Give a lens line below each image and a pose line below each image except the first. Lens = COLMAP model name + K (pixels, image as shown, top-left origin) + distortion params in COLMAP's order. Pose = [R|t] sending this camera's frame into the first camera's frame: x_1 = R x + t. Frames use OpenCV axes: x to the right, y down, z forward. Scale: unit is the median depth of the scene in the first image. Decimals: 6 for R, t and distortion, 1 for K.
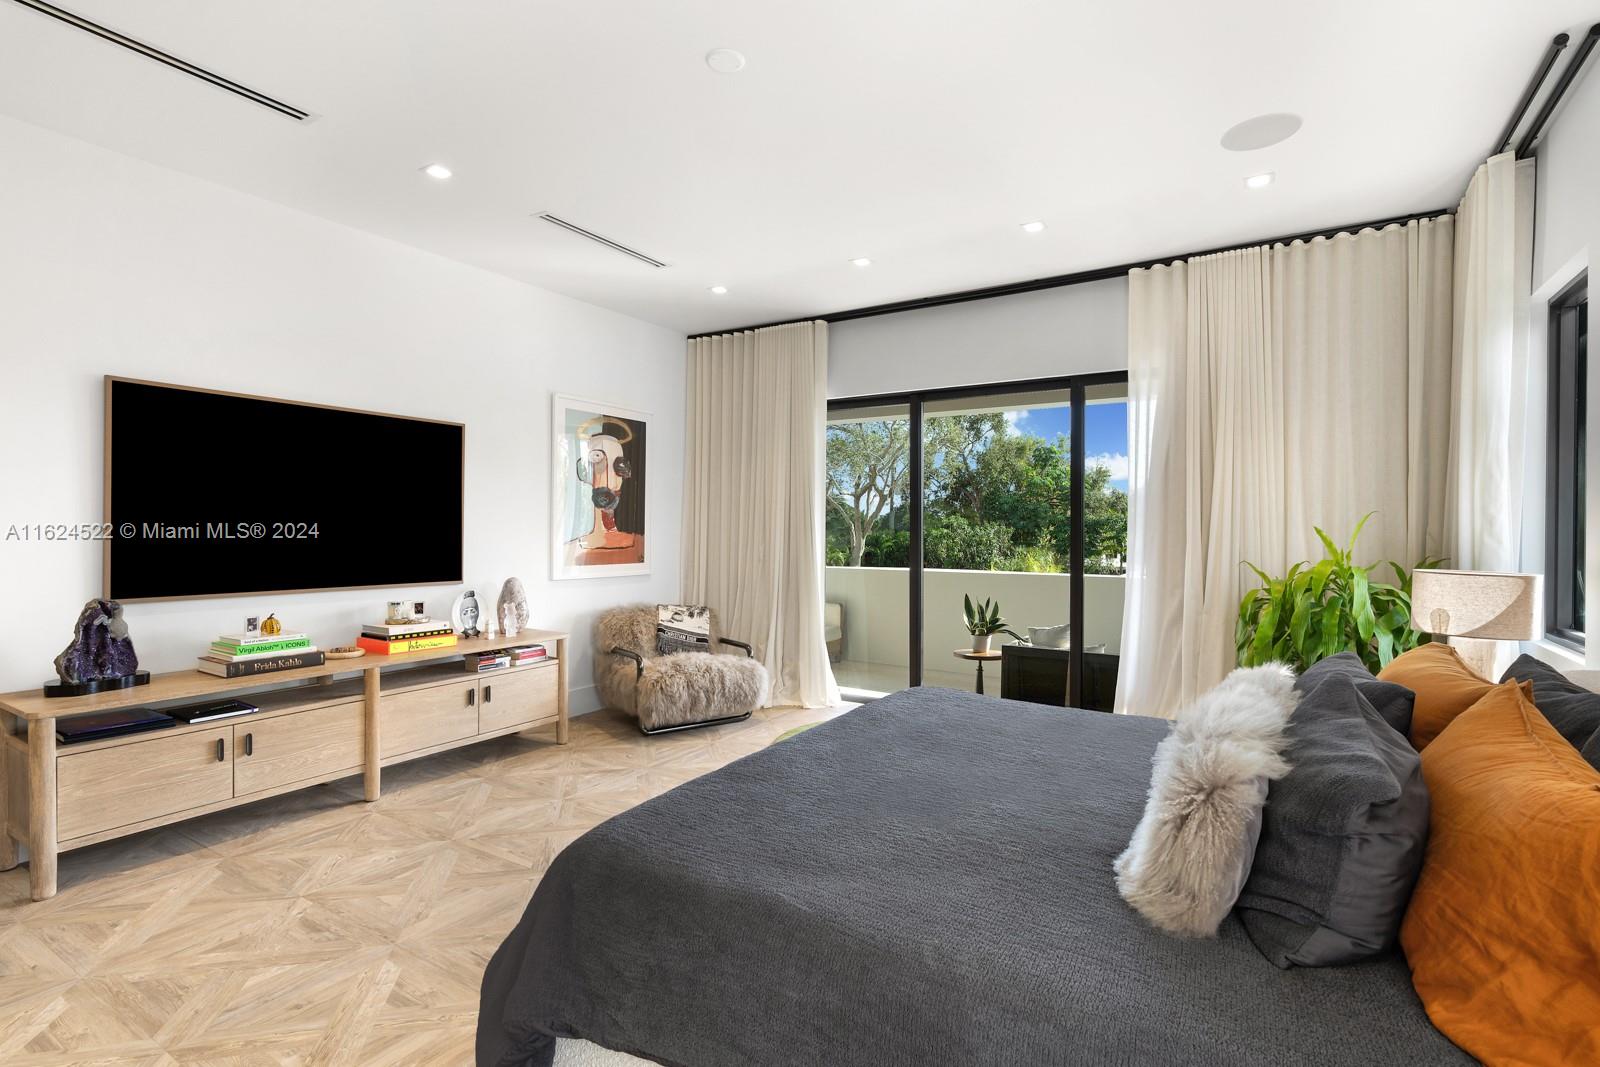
lens RADIAL K [[758.5, 0, 802.2], [0, 758.5, 530.5], [0, 0, 1]] dist [0.001442, 0.000043]
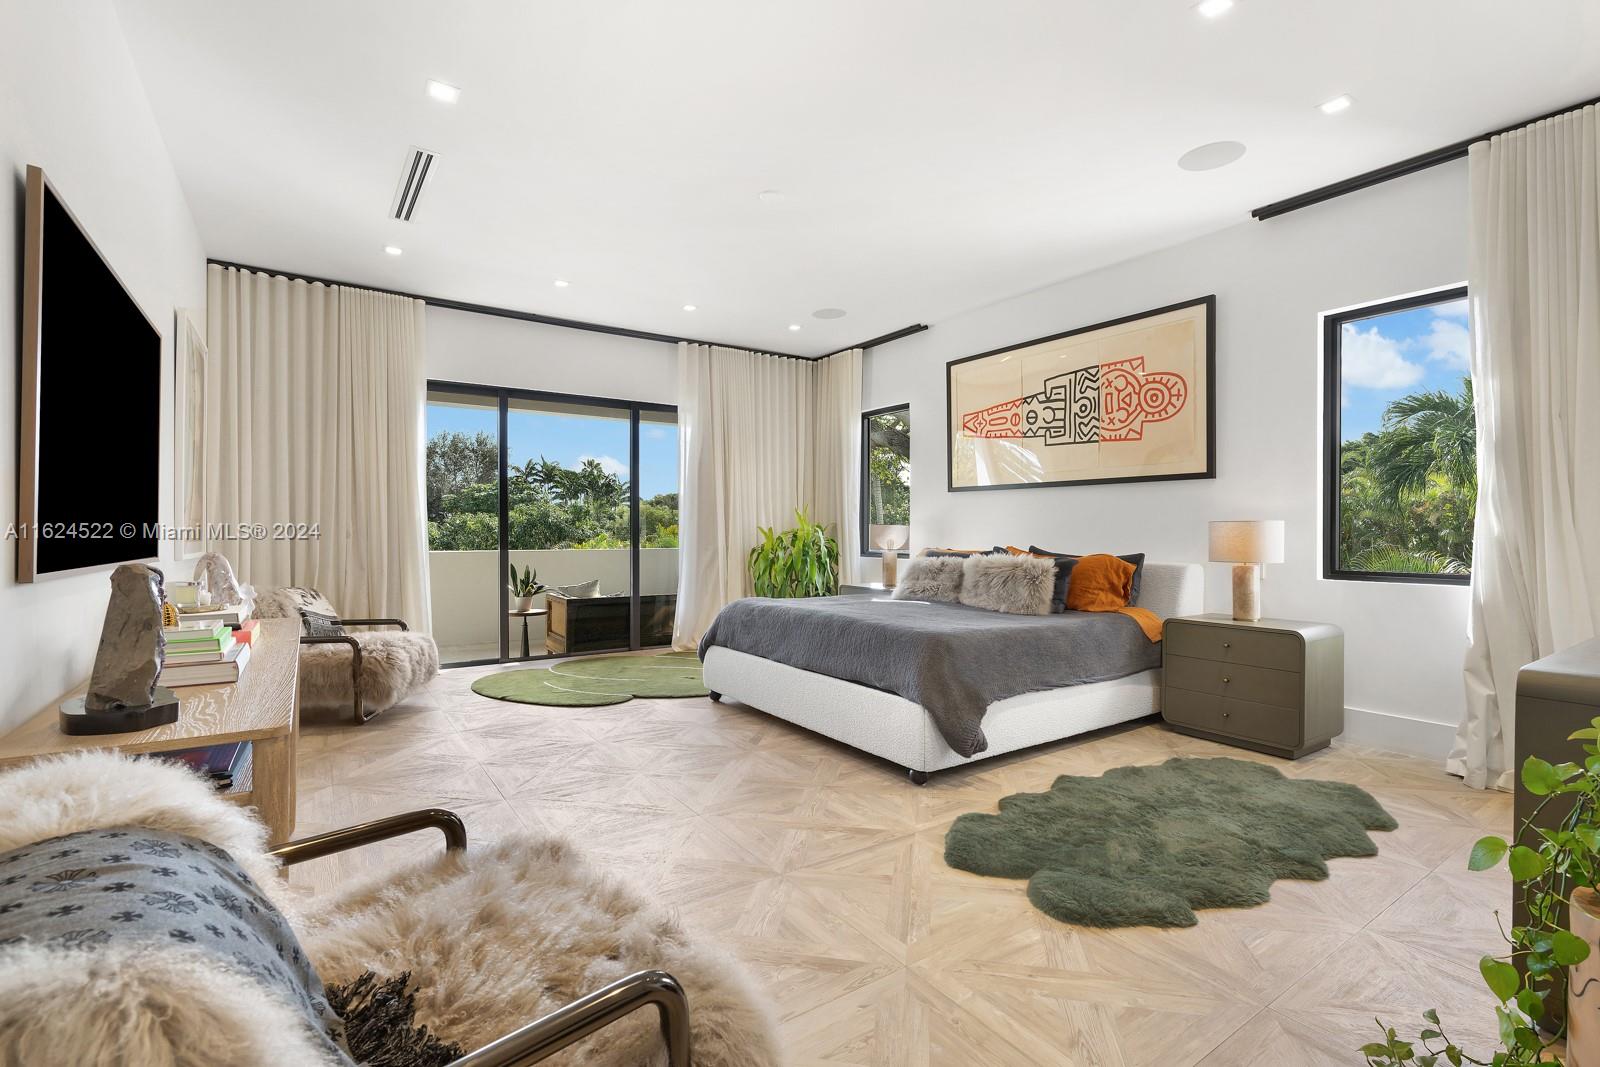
lens RADIAL K [[728.0, 0, 801.8], [0, 728.0, 531.5], [0, 0, 1]] dist [-0.001793, -0.000148]
pose [[0.397940, -0.002144, 0.917409, -0.750521], [0.011957, 0.999924, -0.002850, 0.043445], [-0.917333, 0.012103, 0.397936, 0.179000]]
